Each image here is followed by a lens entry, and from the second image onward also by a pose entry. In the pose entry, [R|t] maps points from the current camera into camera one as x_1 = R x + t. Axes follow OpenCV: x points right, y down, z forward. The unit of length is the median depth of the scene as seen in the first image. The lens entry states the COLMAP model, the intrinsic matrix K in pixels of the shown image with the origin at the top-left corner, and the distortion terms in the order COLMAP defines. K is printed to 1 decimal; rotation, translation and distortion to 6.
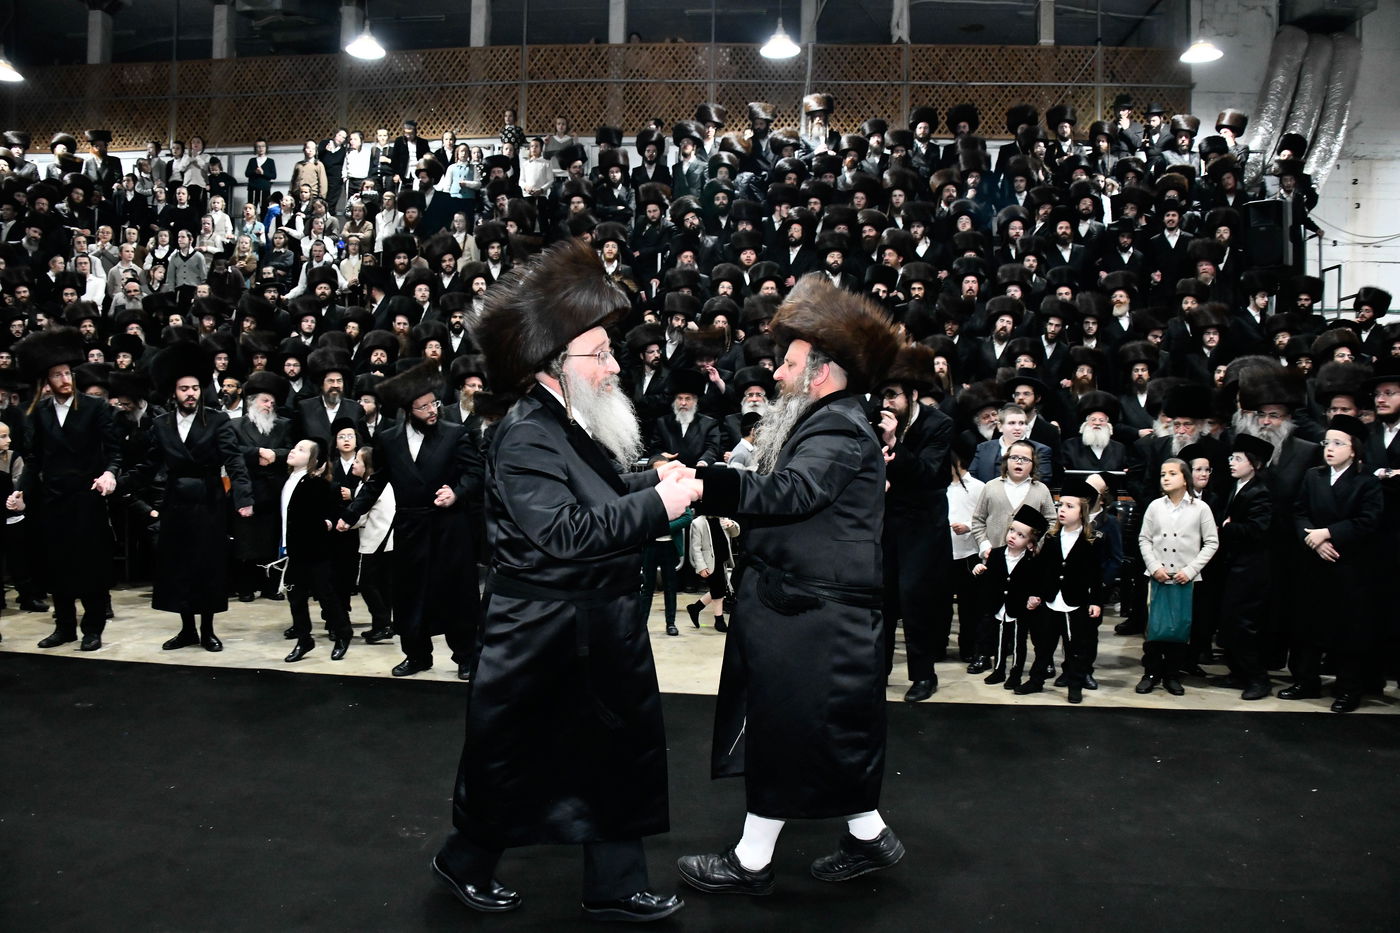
lens RADIAL K [[1120.5, 0, 703.4], [0, 1120.5, 460.0], [0, 0, 1]] dist [-0.149394, 0.089394]
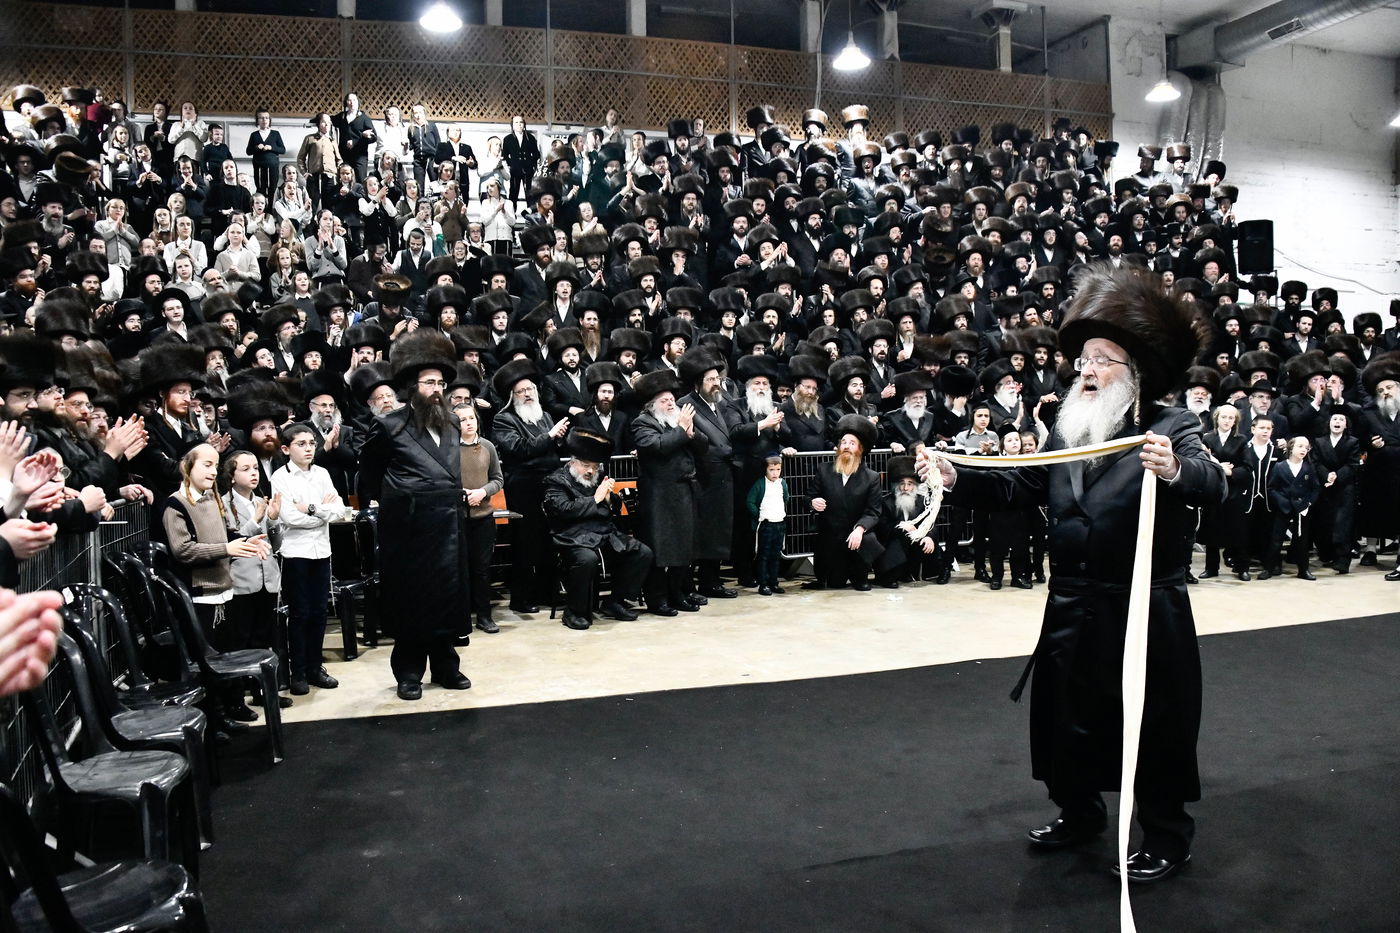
lens RADIAL K [[1118.2, 0, 700.0], [0, 1118.2, 466.5], [0, 0, 1]] dist [-0.148514, 0.086091]
pose [[0.924311, -0.056255, 0.377472, -0.431251], [0.050013, 0.998402, 0.026326, -0.012131], [-0.378350, -0.005455, 0.925647, 0.055328]]
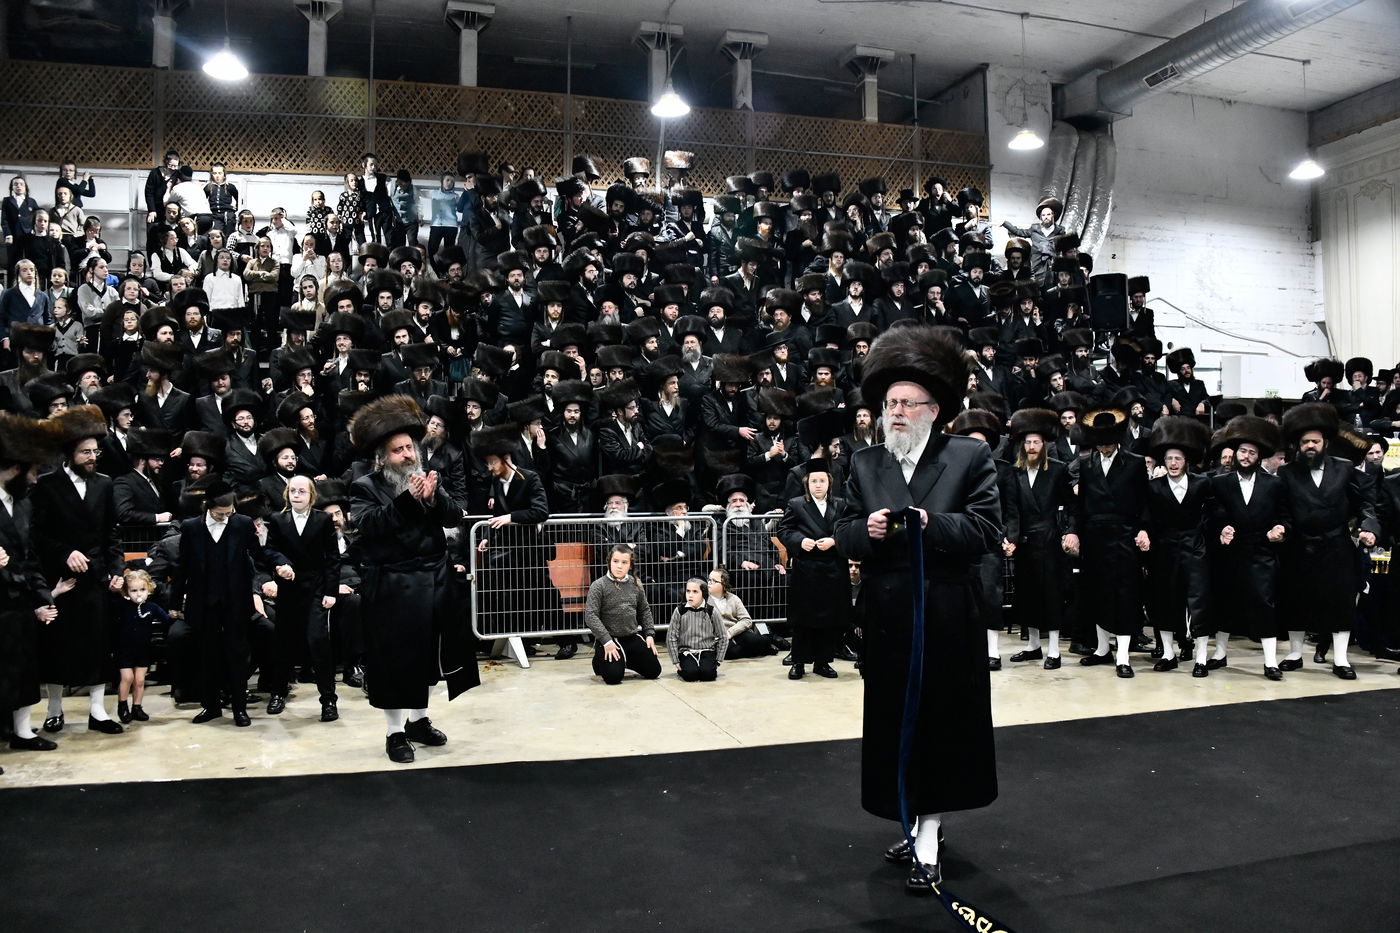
lens RADIAL K [[1120.5, 0, 703.4], [0, 1120.5, 460.0], [0, 0, 1]] dist [-0.149394, 0.089394]
pose [[0.934327, -0.020188, 0.355845, -0.239946], [0.034437, 0.998837, -0.033753, -0.009719], [-0.354750, 0.043791, 0.933935, 0.036261]]
